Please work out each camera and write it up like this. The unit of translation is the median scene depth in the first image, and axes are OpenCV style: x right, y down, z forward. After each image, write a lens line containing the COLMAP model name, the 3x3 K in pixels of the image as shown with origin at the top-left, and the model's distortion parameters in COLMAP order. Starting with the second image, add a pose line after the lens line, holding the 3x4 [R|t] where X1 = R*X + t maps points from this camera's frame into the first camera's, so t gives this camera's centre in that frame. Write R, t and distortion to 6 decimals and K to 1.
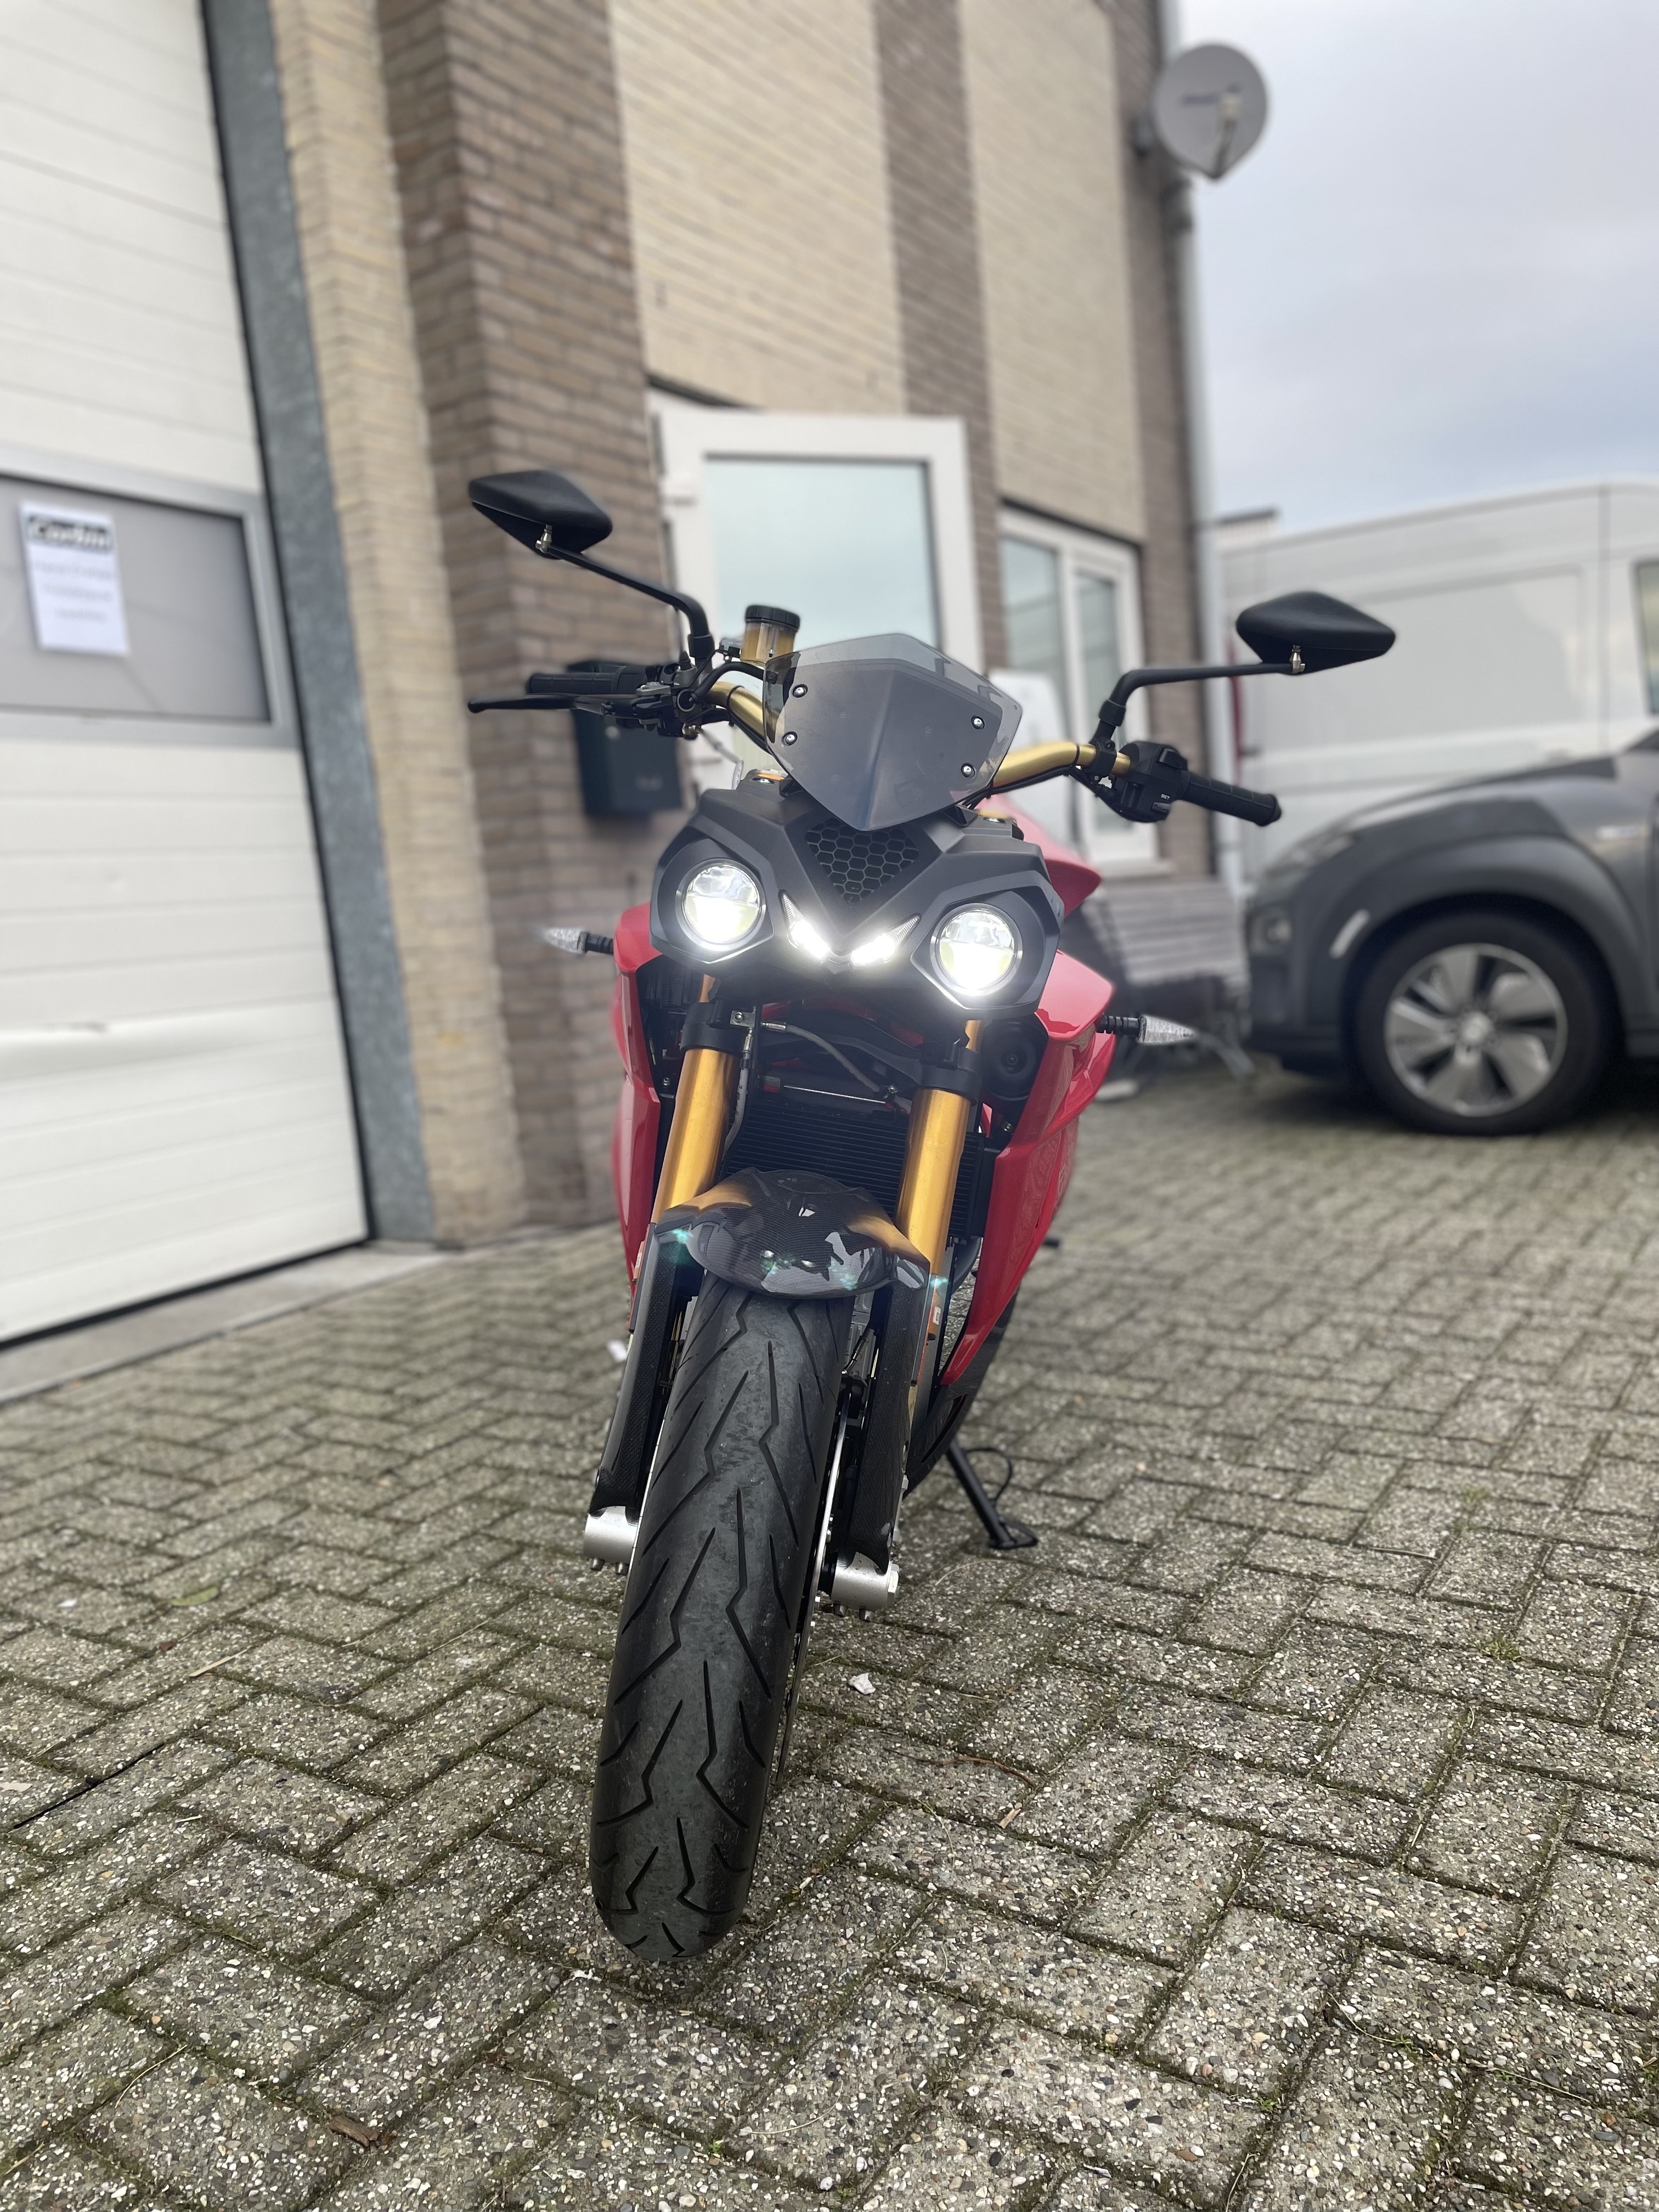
lens RADIAL K [[1700.0, 0, 827.4], [0, 1700.0, 1095.8], [0, 0, 1]] dist [0.046579, -0.052809]
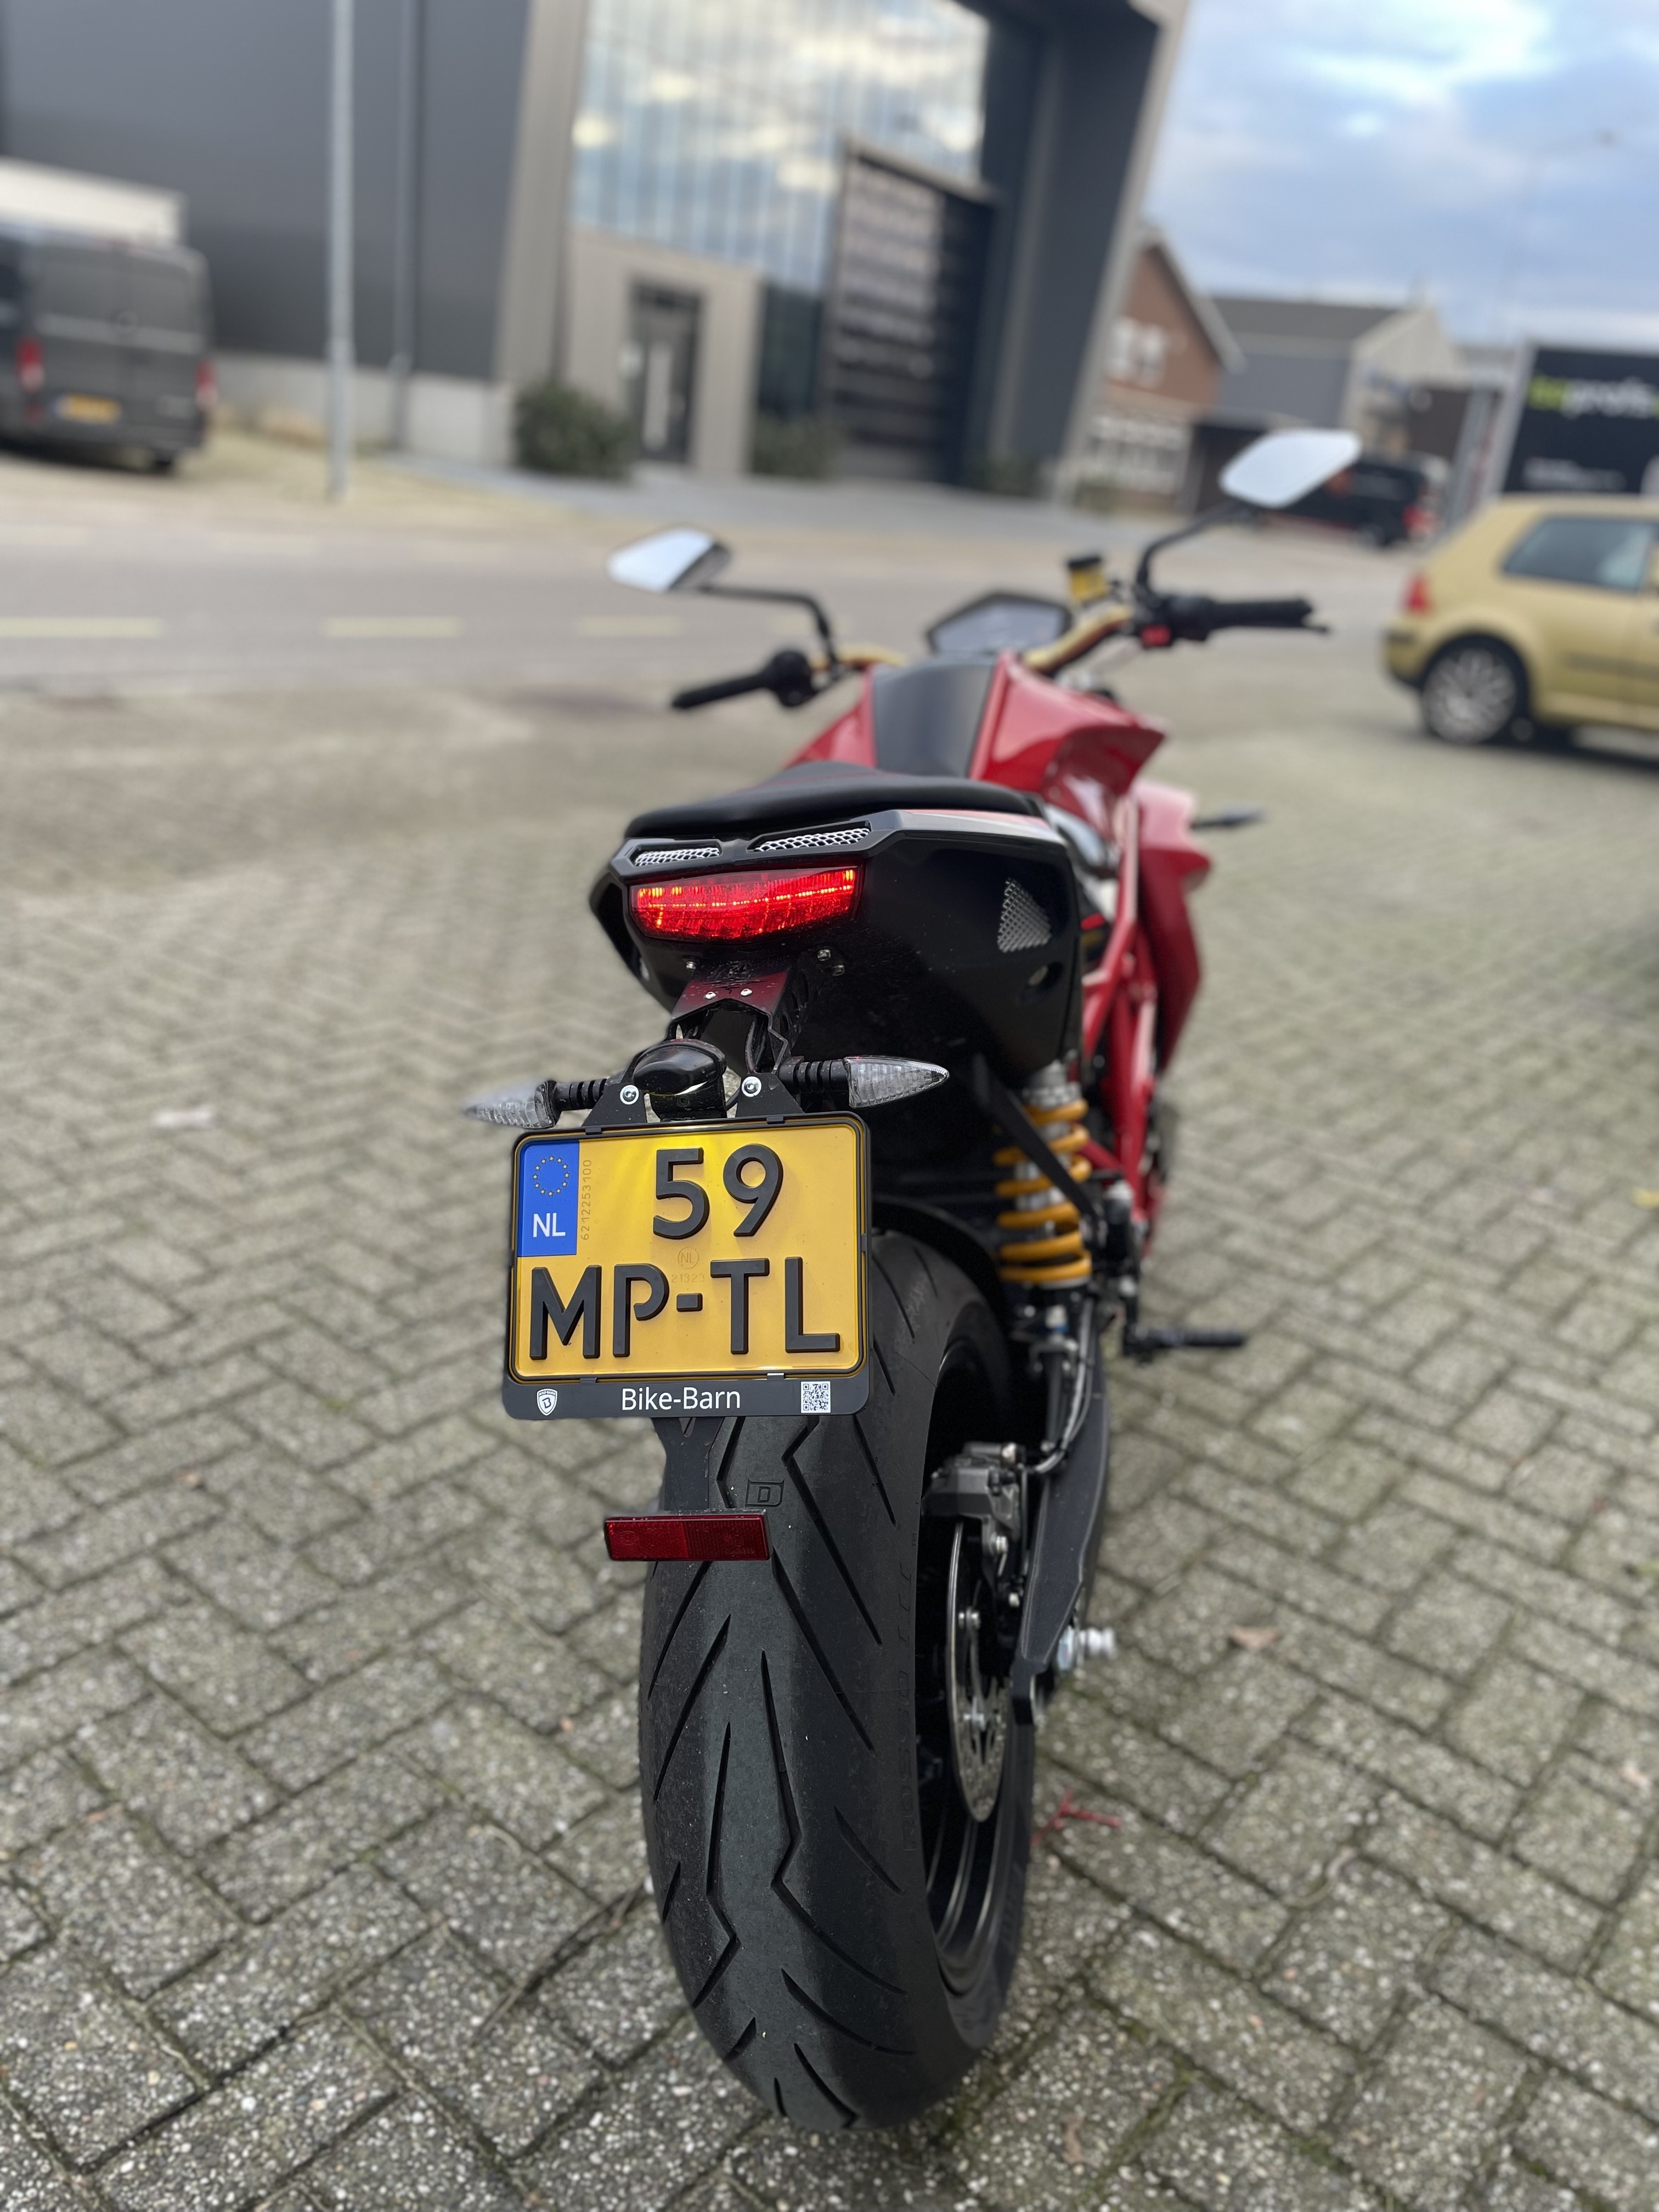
lens RADIAL K [[1700.0, 0, 838.8], [0, 1700.0, 1105.7], [0, 0, 1]] dist [0.046579, -0.052809]
pose [[-0.993930, -0.052504, 0.096680, 0.004602], [-0.003976, 0.895343, 0.445360, -0.432579], [-0.109945, 0.442273, -0.890116, 2.102864]]
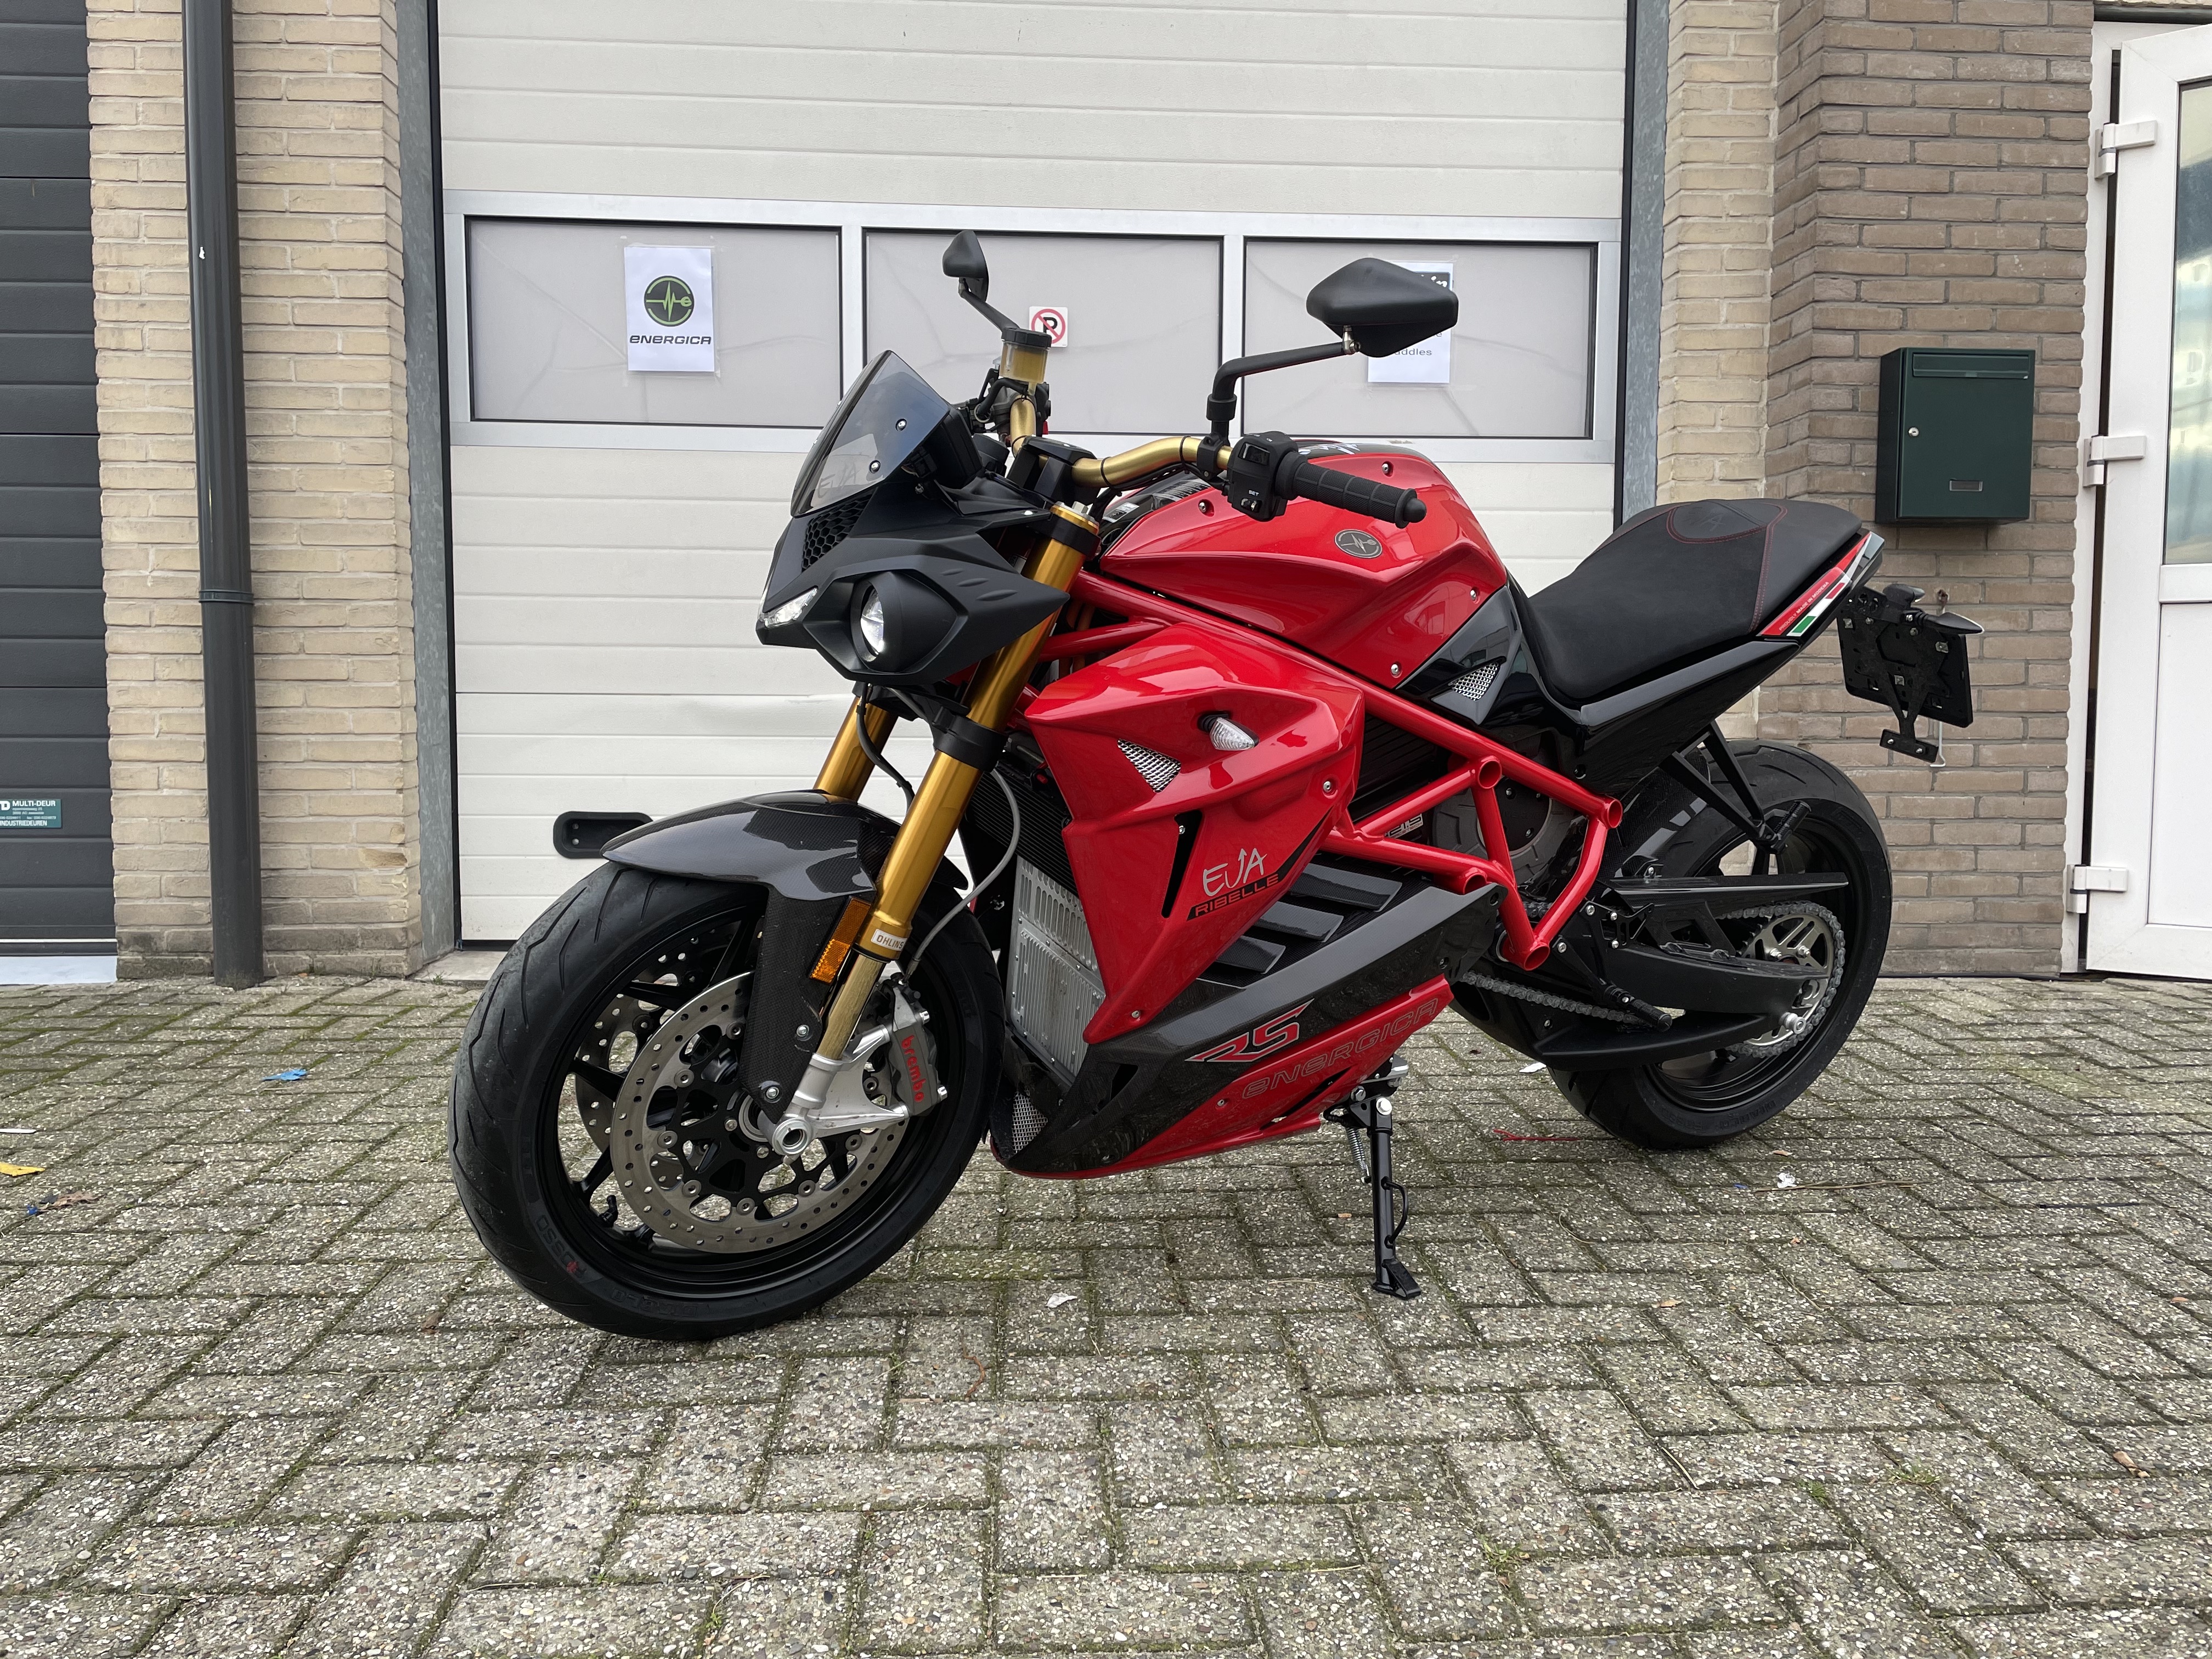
lens RADIAL K [[1700.0, 0, 1105.9], [0, 1700.0, 828.6], [0, 0, 1]] dist [0.046579, -0.052809]
pose [[0.585518, 0.157852, -0.795142, 0.838868], [-0.154089, 0.984648, 0.082007, -0.047378], [0.795880, 0.074506, 0.600852, 0.333687]]
